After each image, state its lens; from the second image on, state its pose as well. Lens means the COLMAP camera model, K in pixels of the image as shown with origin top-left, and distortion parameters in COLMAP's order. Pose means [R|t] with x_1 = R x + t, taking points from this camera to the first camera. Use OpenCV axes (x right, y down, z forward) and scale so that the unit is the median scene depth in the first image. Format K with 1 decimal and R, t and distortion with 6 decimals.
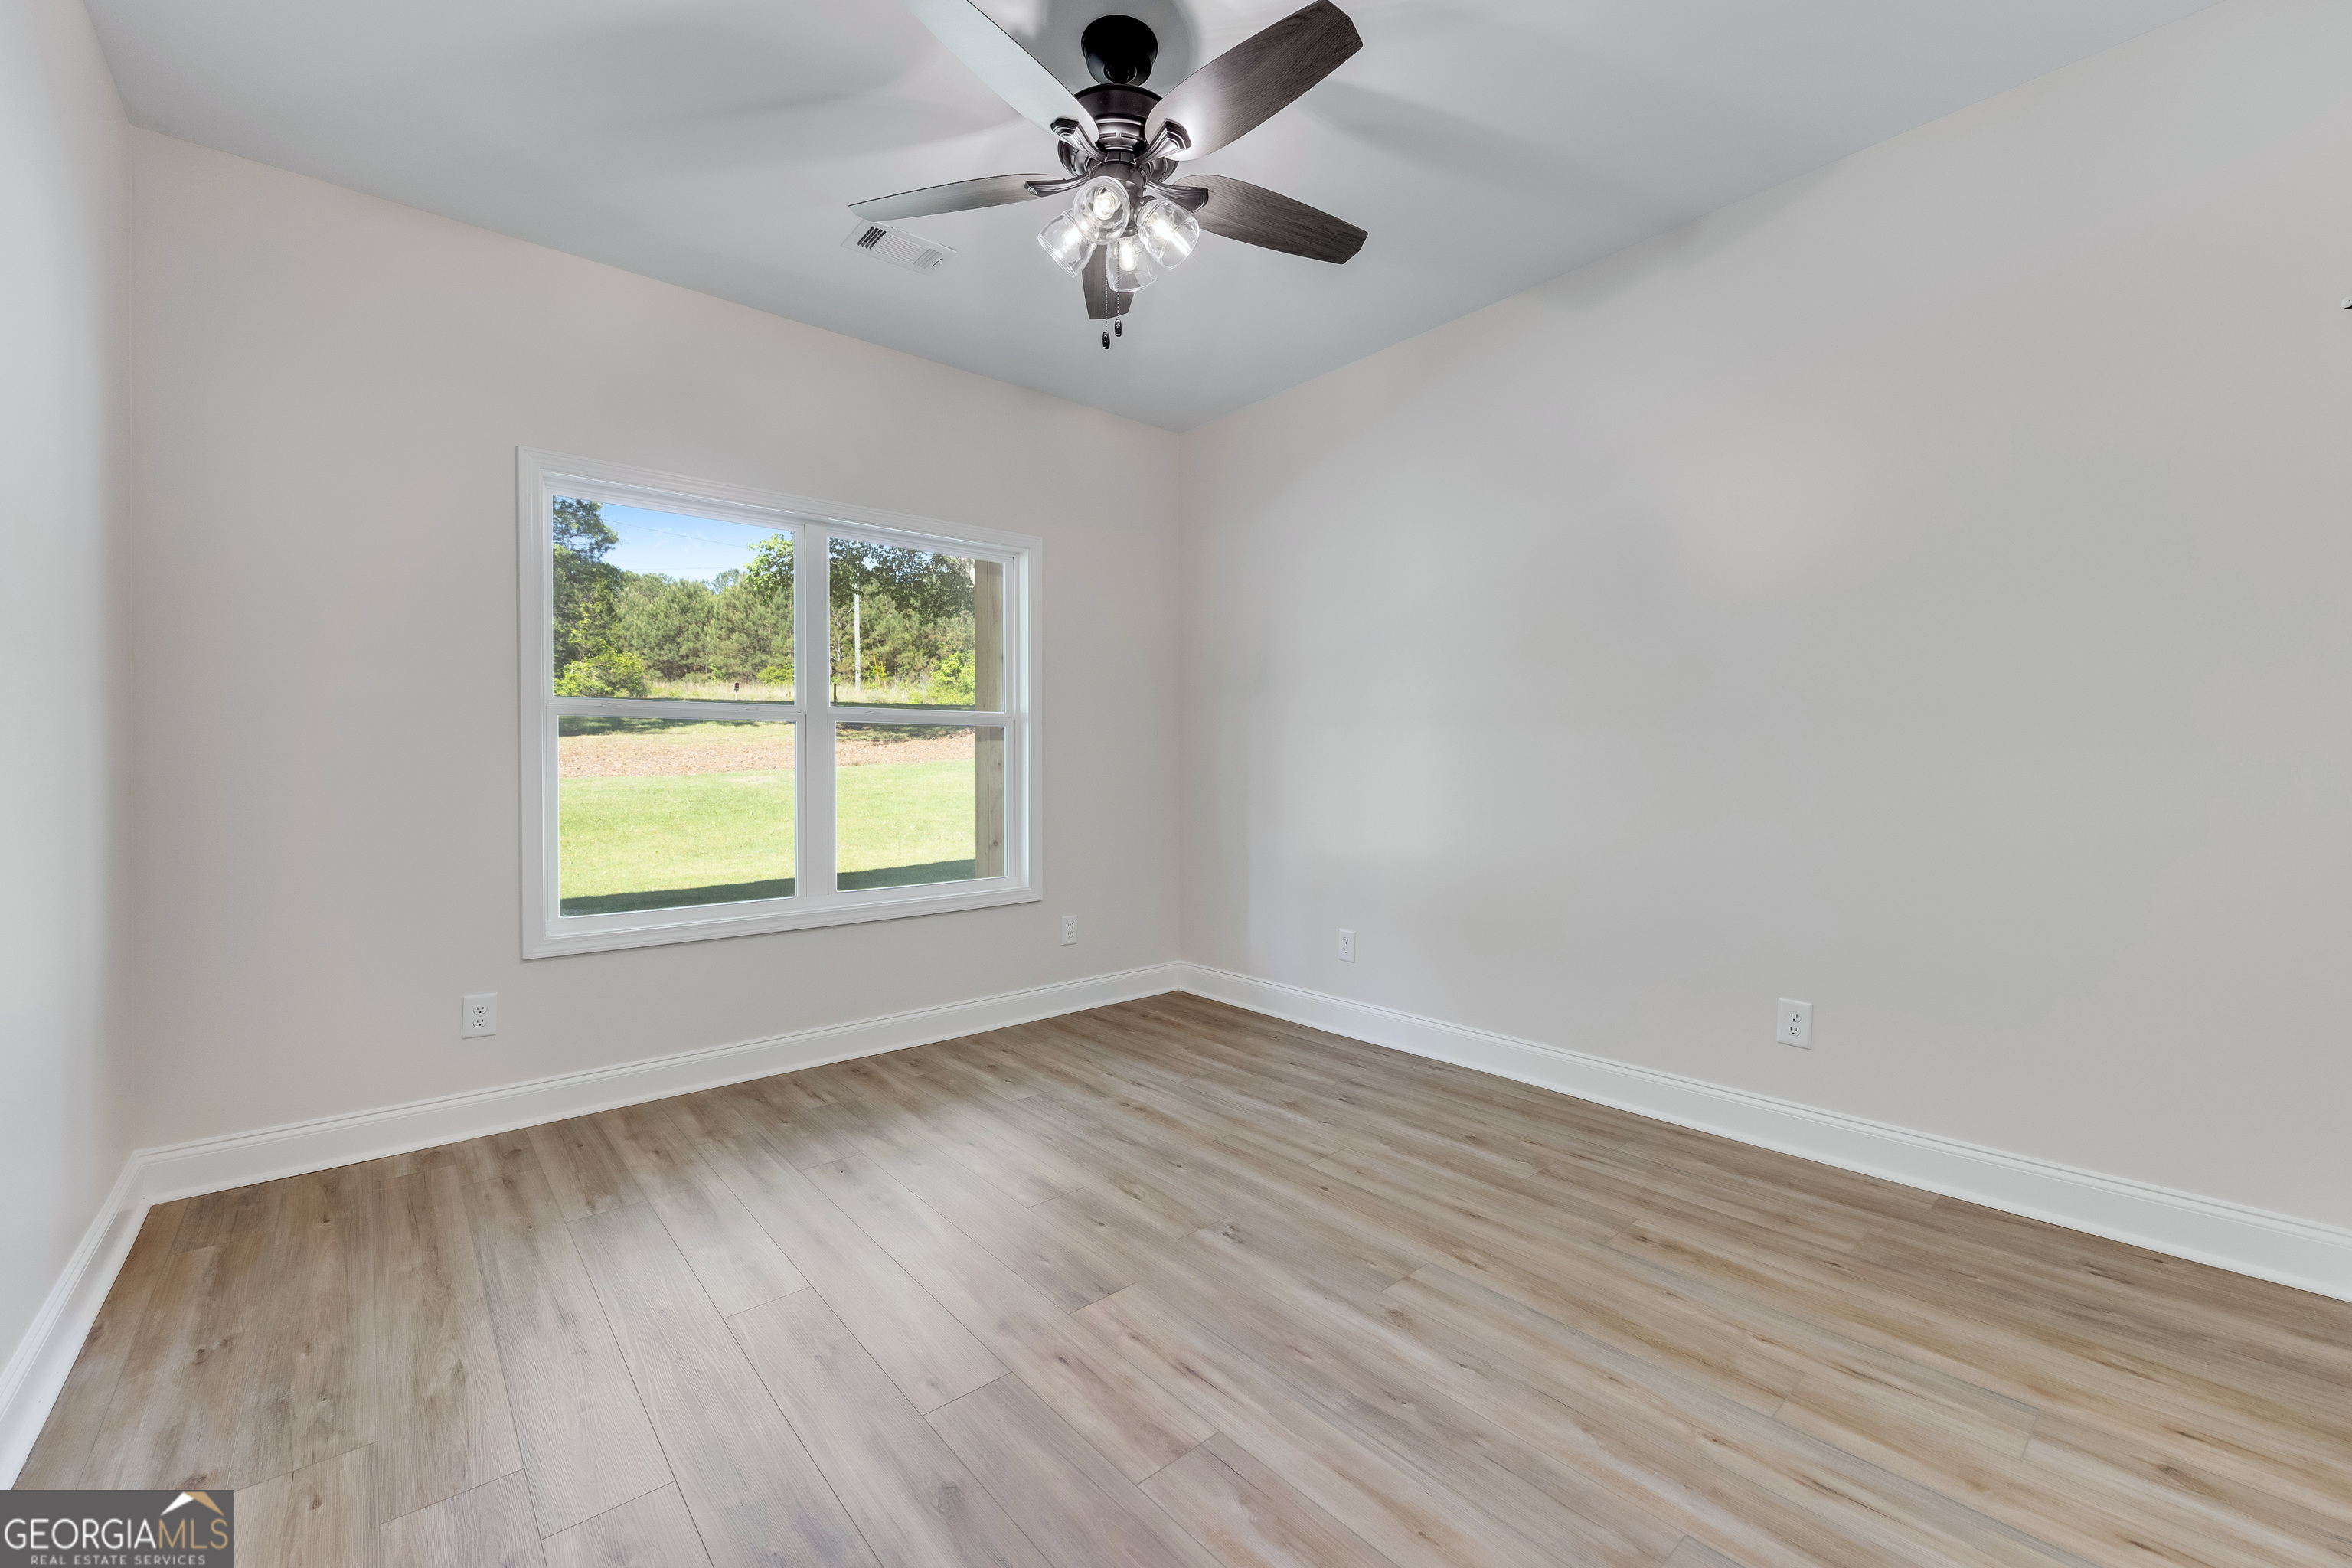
lens RADIAL K [[959.4, 0, 1175.8], [0, 959.4, 772.0], [0, 0, 1]] dist [-0.001506, -0.000313]
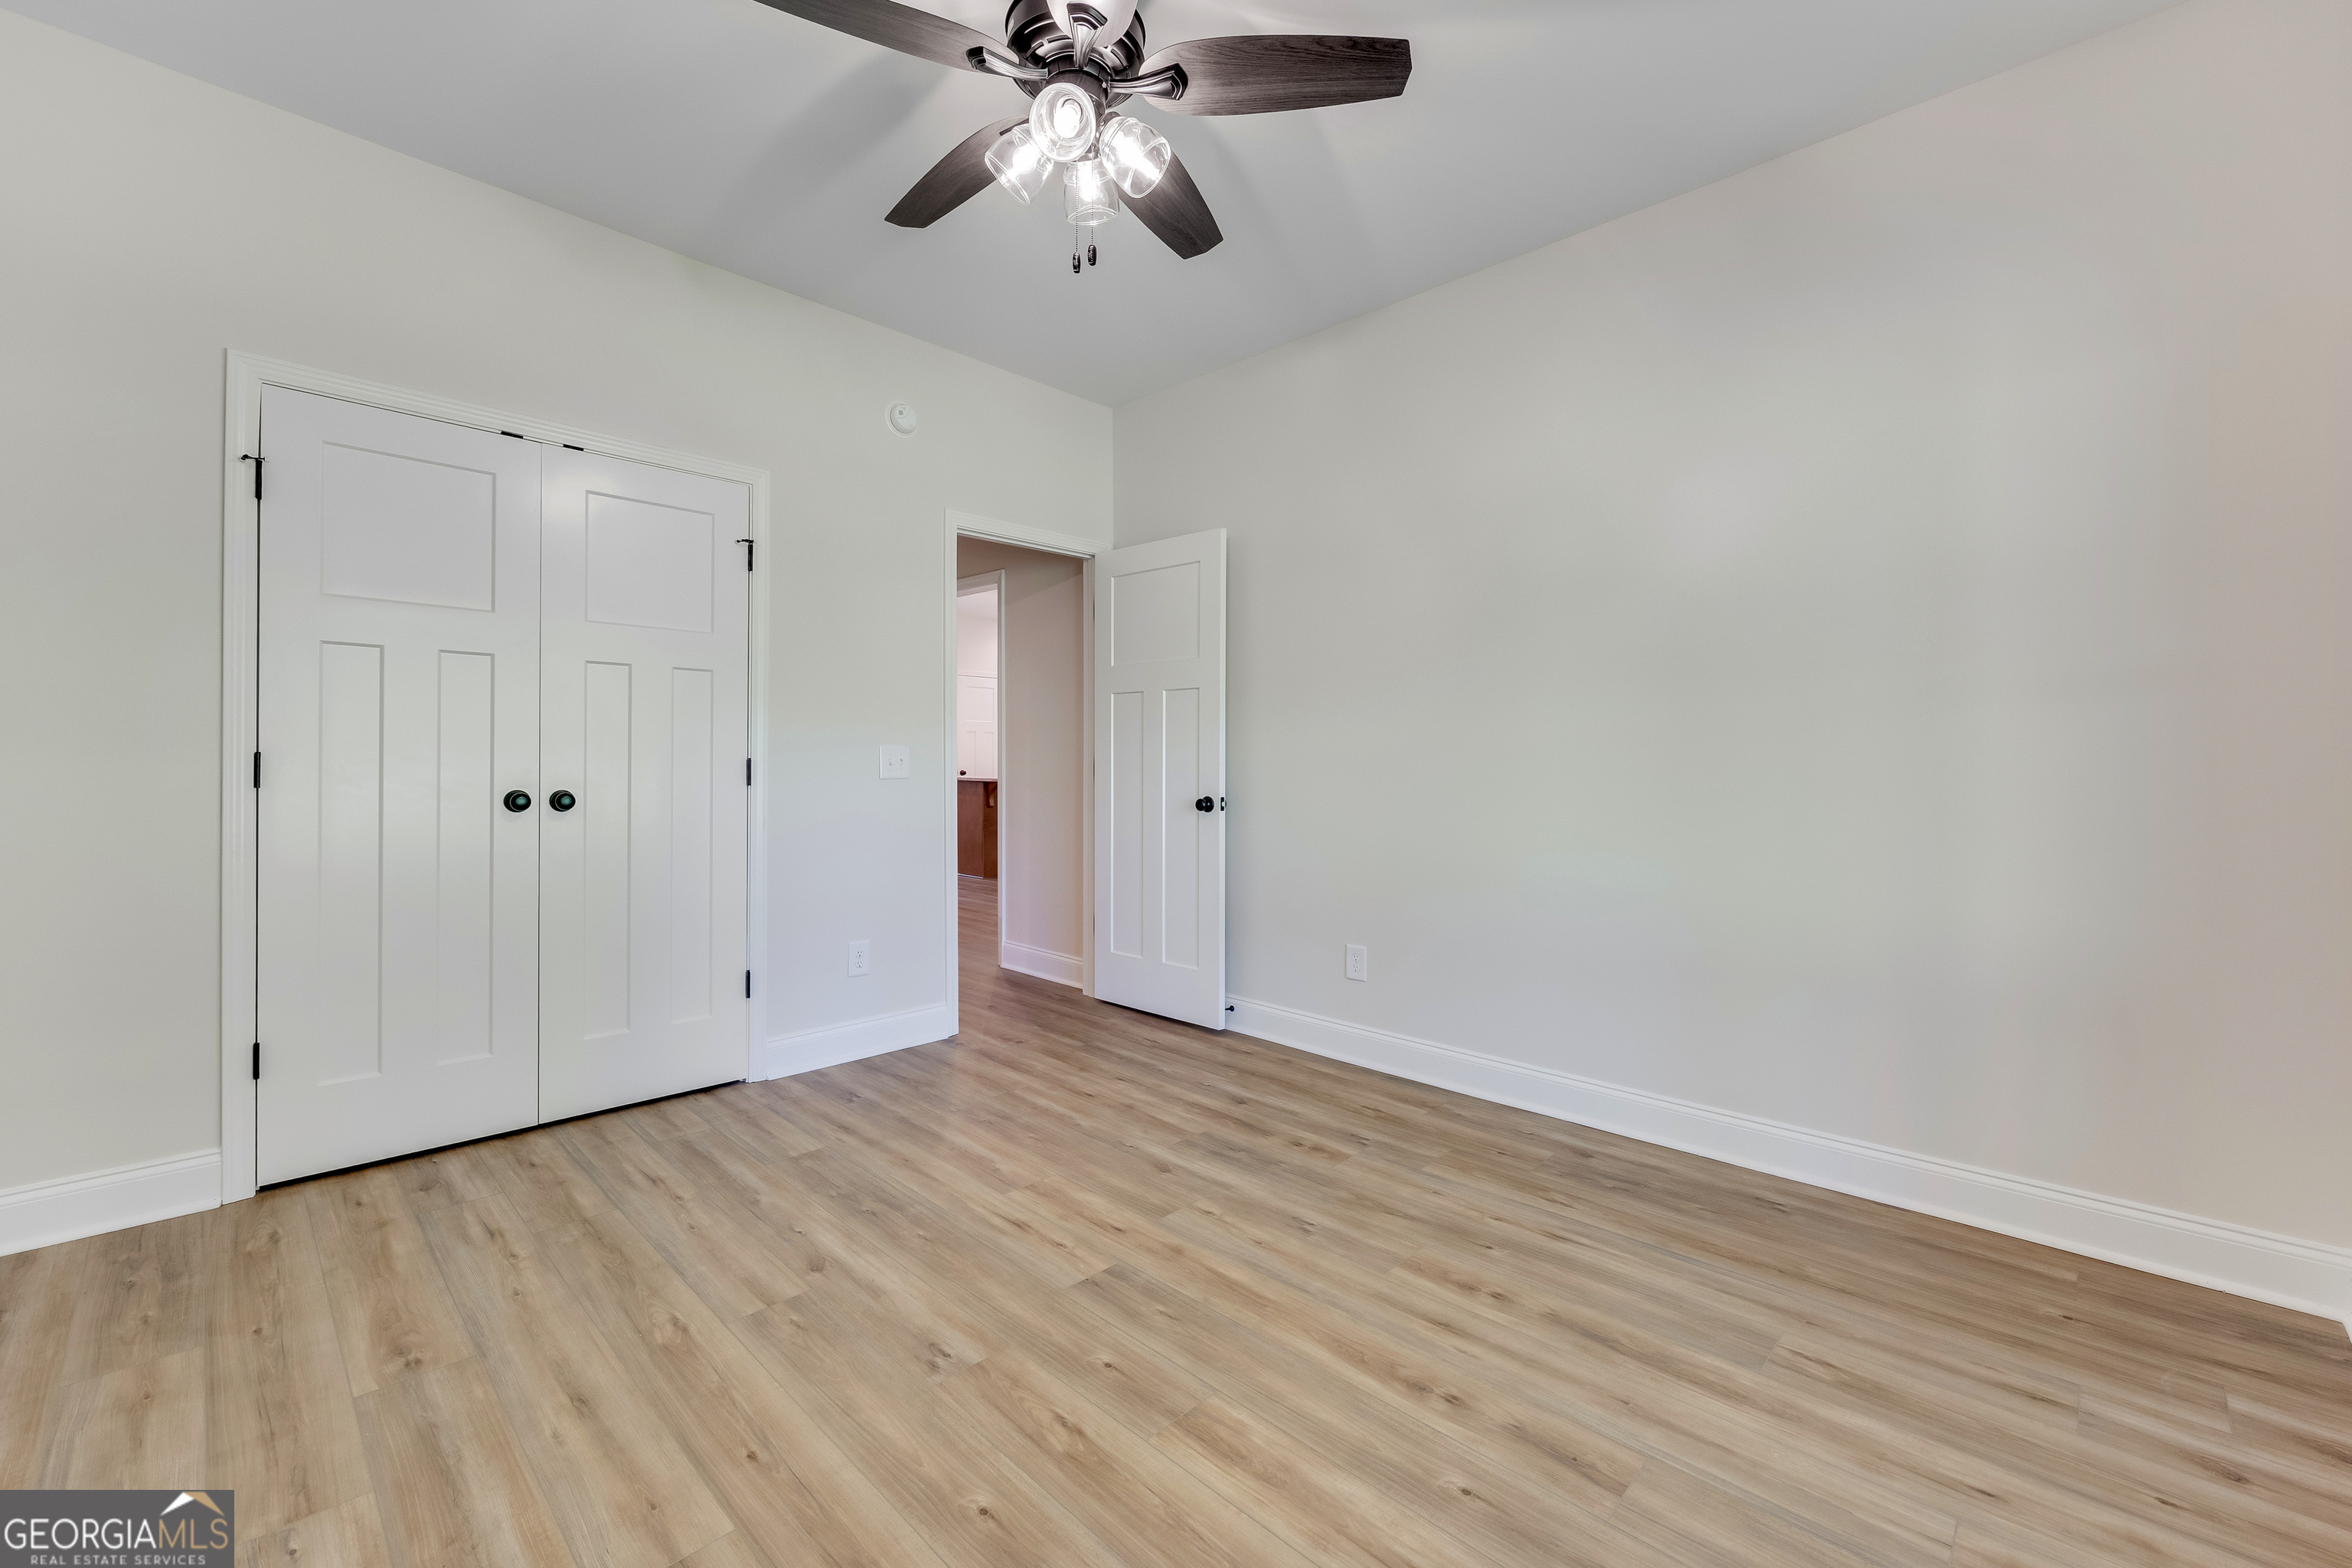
lens RADIAL K [[959.4, 0, 1176.7], [0, 959.4, 770.0], [0, 0, 1]] dist [-0.001506, -0.000313]
pose [[-0.995781, 0.004062, -0.091670, -0.072562], [0.002267, 0.999804, 0.019682, -0.014317], [0.091732, 0.019391, -0.995595, 1.997491]]
